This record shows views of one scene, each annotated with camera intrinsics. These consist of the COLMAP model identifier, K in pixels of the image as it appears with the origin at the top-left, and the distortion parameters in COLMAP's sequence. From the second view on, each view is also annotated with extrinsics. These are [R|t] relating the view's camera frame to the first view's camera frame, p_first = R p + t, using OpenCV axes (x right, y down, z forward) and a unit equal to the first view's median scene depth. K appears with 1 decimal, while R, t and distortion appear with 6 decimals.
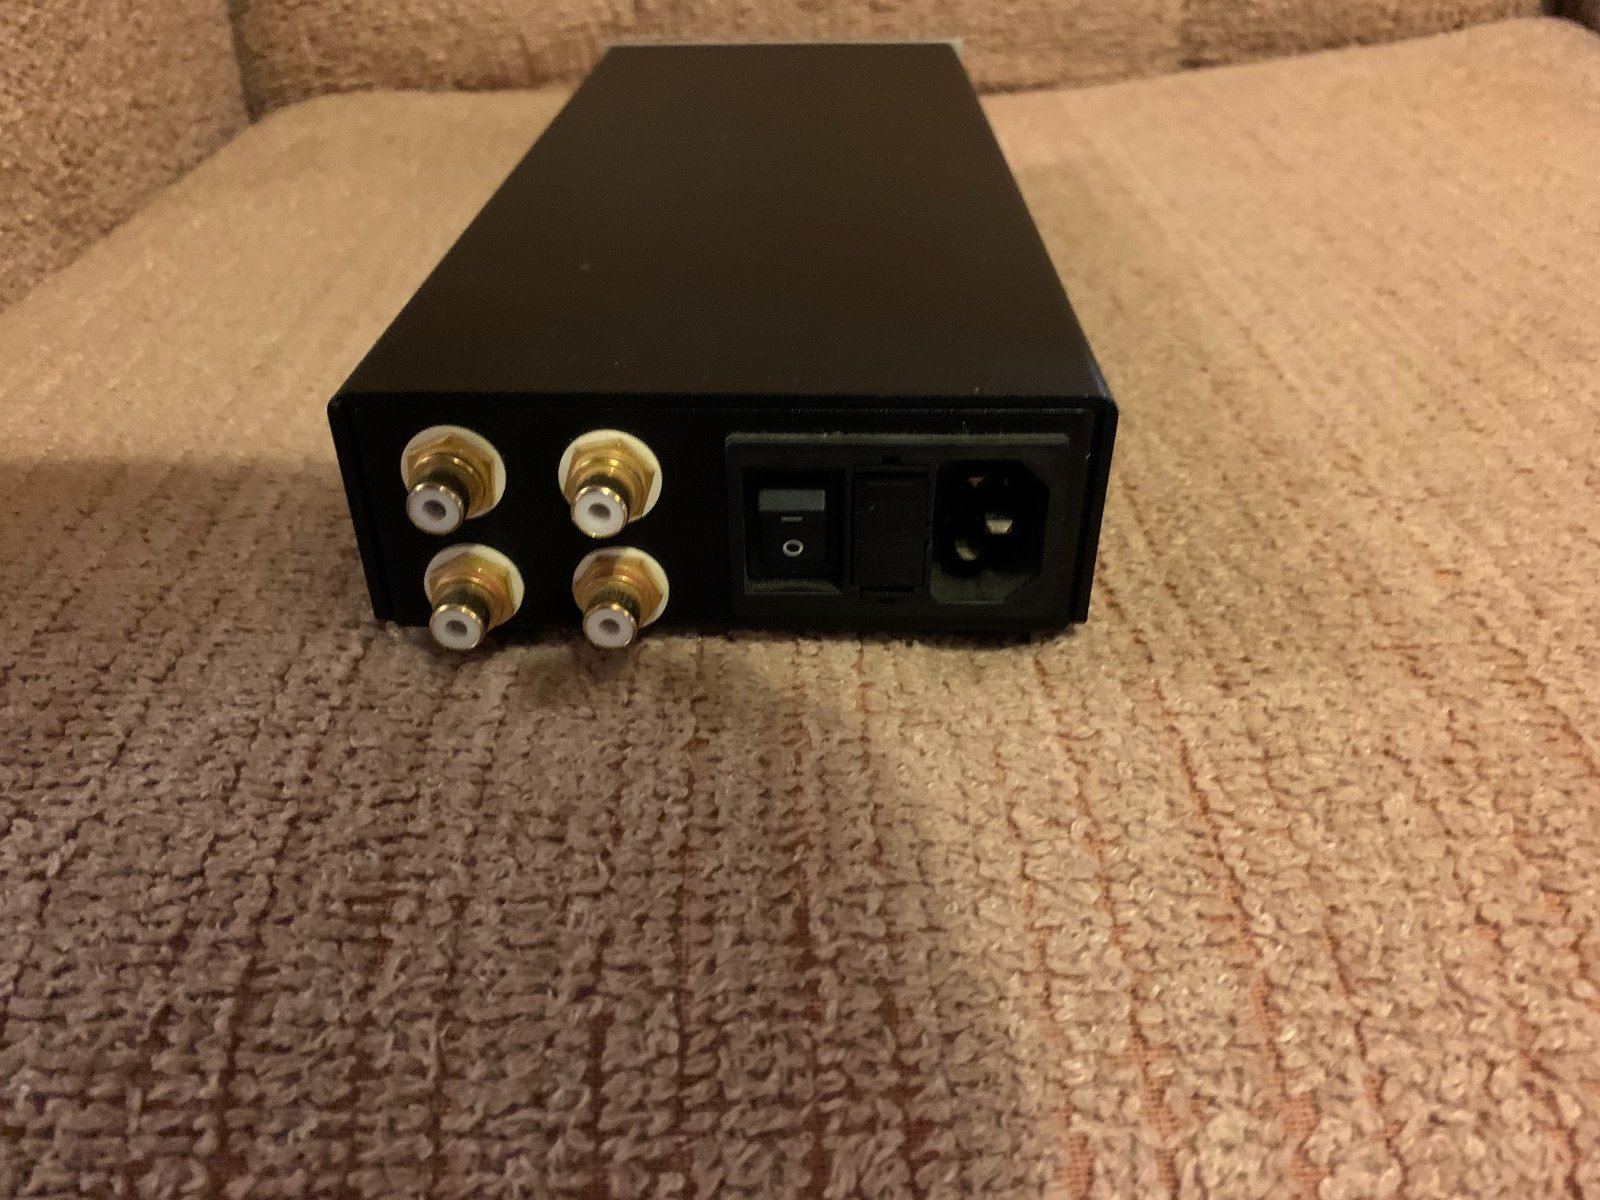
lens RADIAL K [[1189.9, 0, 800.0], [0, 1189.9, 600.0], [0, 0, 1]] dist [-0.041964, 0.012982]
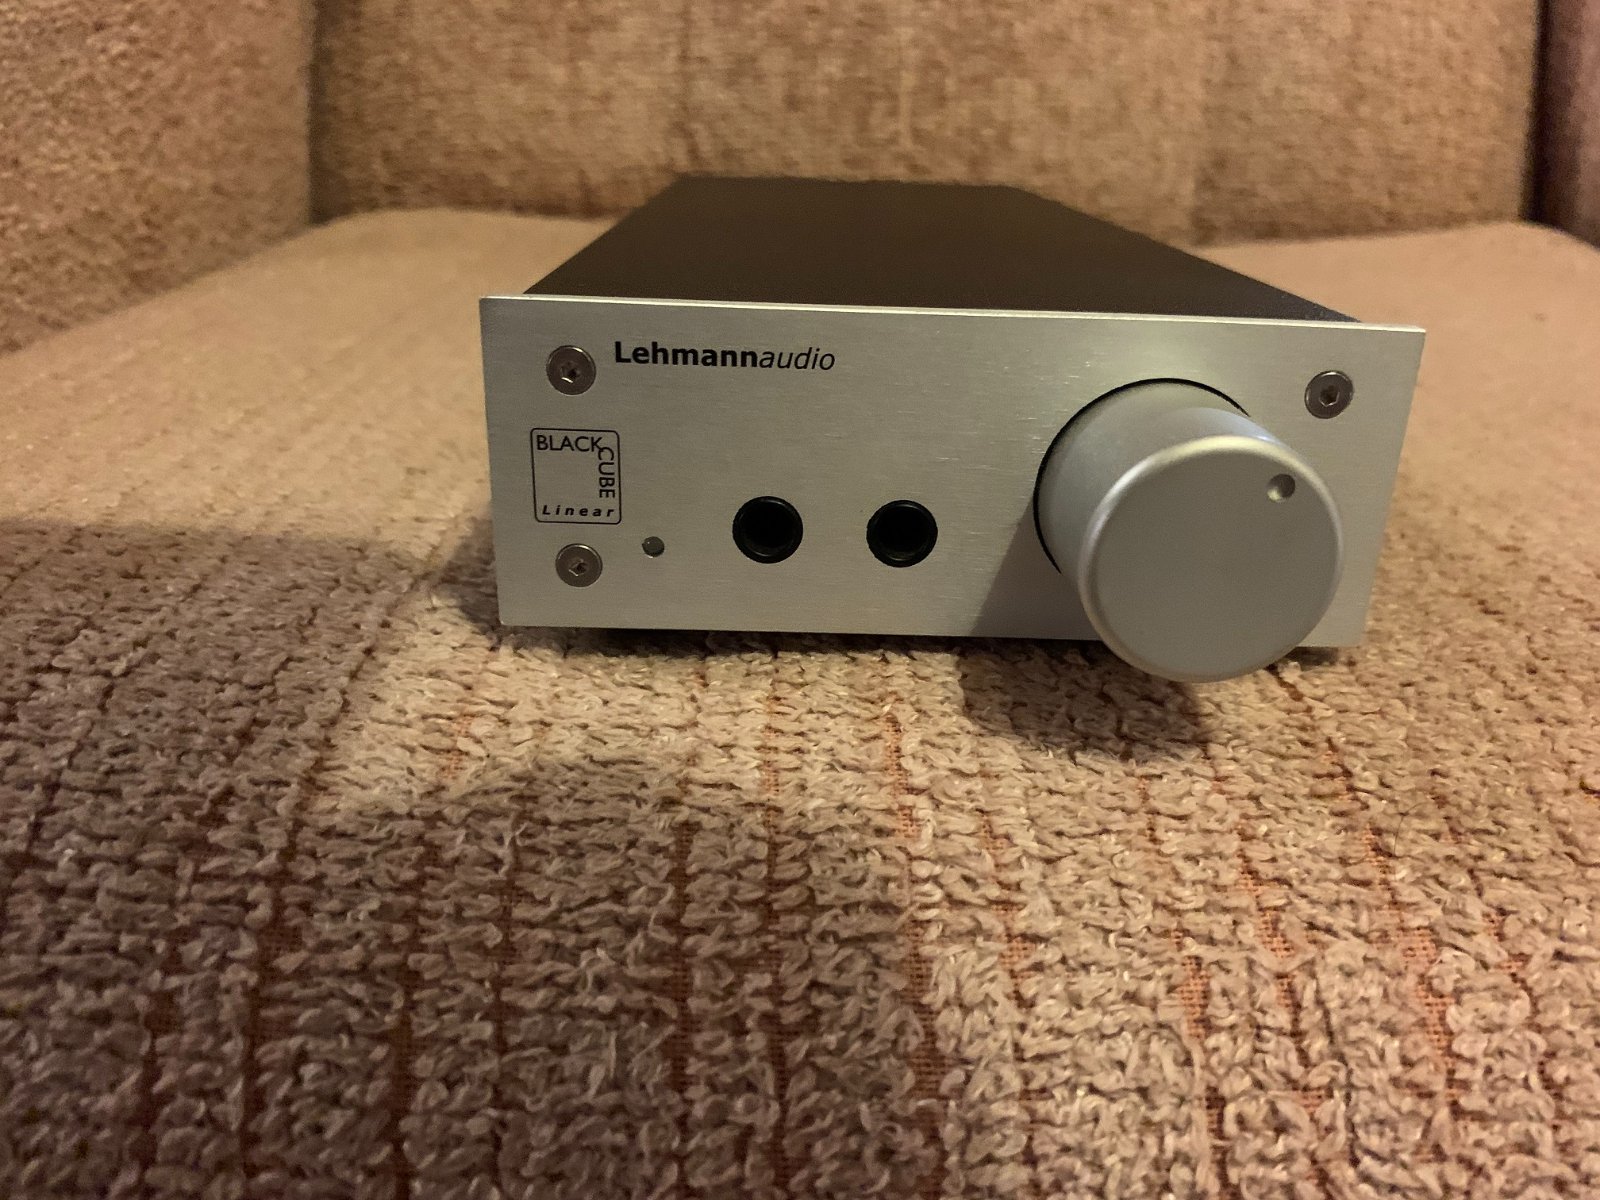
lens RADIAL K [[1189.9, 0, 800.0], [0, 1189.9, 600.0], [0, 0, 1]] dist [-0.041964, 0.012982]
pose [[0.997274, 0.072591, 0.013234, -0.104462], [-0.069144, 0.981983, -0.175863, 0.342289], [-0.025761, 0.174468, 0.984326, 0.020473]]
